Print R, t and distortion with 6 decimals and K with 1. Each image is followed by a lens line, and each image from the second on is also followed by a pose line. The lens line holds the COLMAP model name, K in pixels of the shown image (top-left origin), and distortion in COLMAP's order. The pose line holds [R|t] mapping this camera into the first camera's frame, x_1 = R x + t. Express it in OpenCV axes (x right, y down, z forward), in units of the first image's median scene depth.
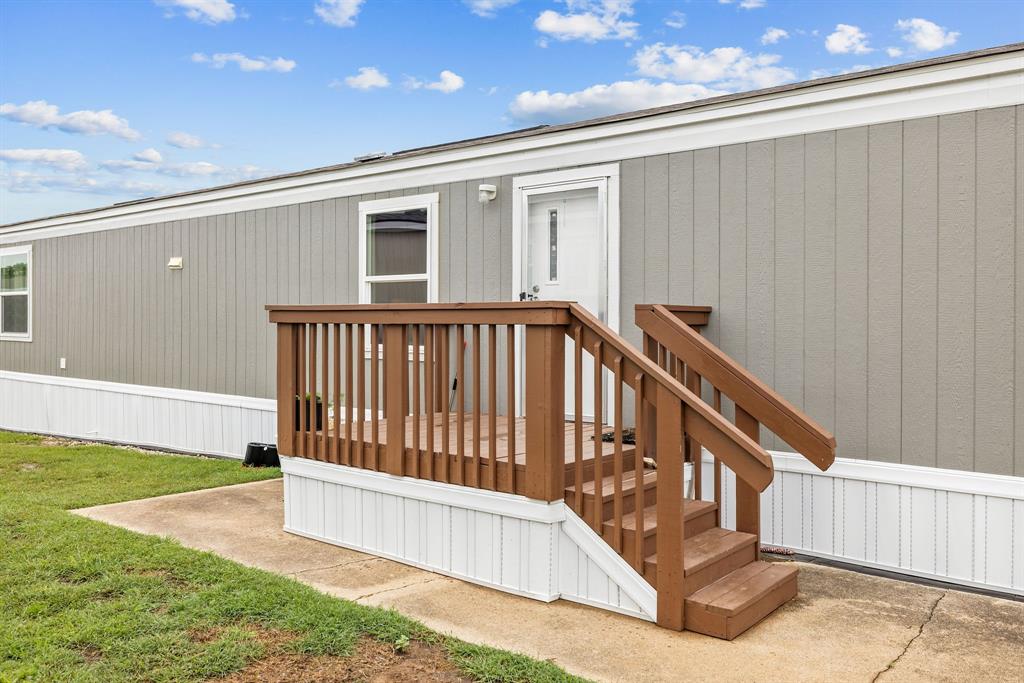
lens RADIAL K [[850.0, 0, 512.1], [0, 850.0, 338.8], [0, 0, 1]] dist [0.007792, -0.005323]
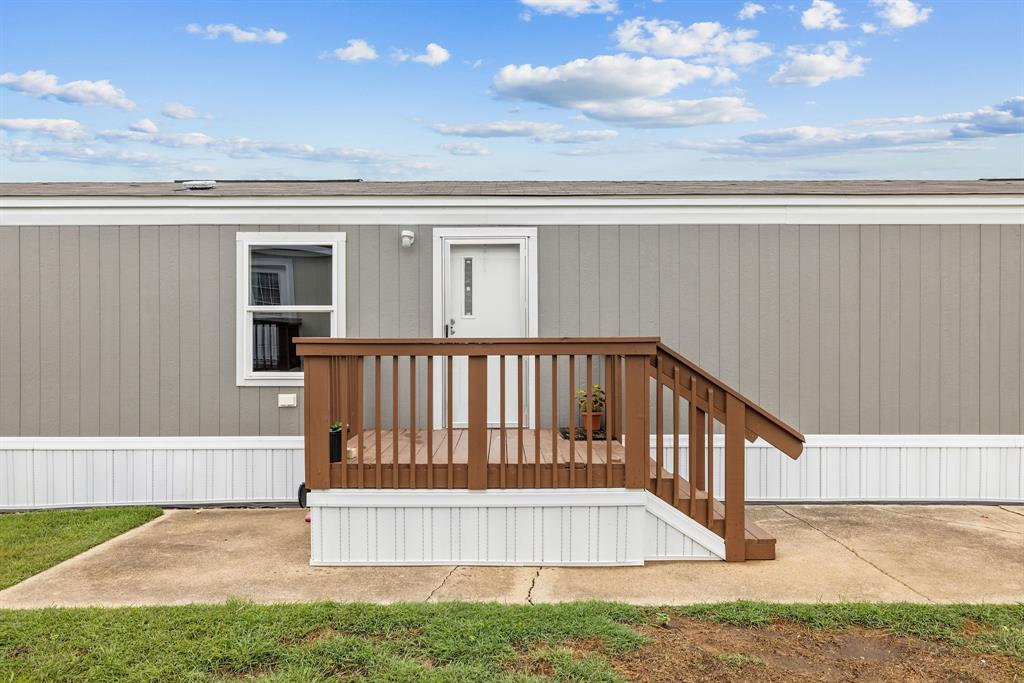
lens RADIAL K [[651.8, 0, 513.8], [0, 651.8, 347.1], [0, 0, 1]] dist [0.005572, 0.004876]
pose [[0.767278, -0.013126, 0.641180, -0.546065], [0.019214, 0.999812, -0.002525, -0.020447], [-0.641026, 0.014257, 0.767386, 0.255162]]
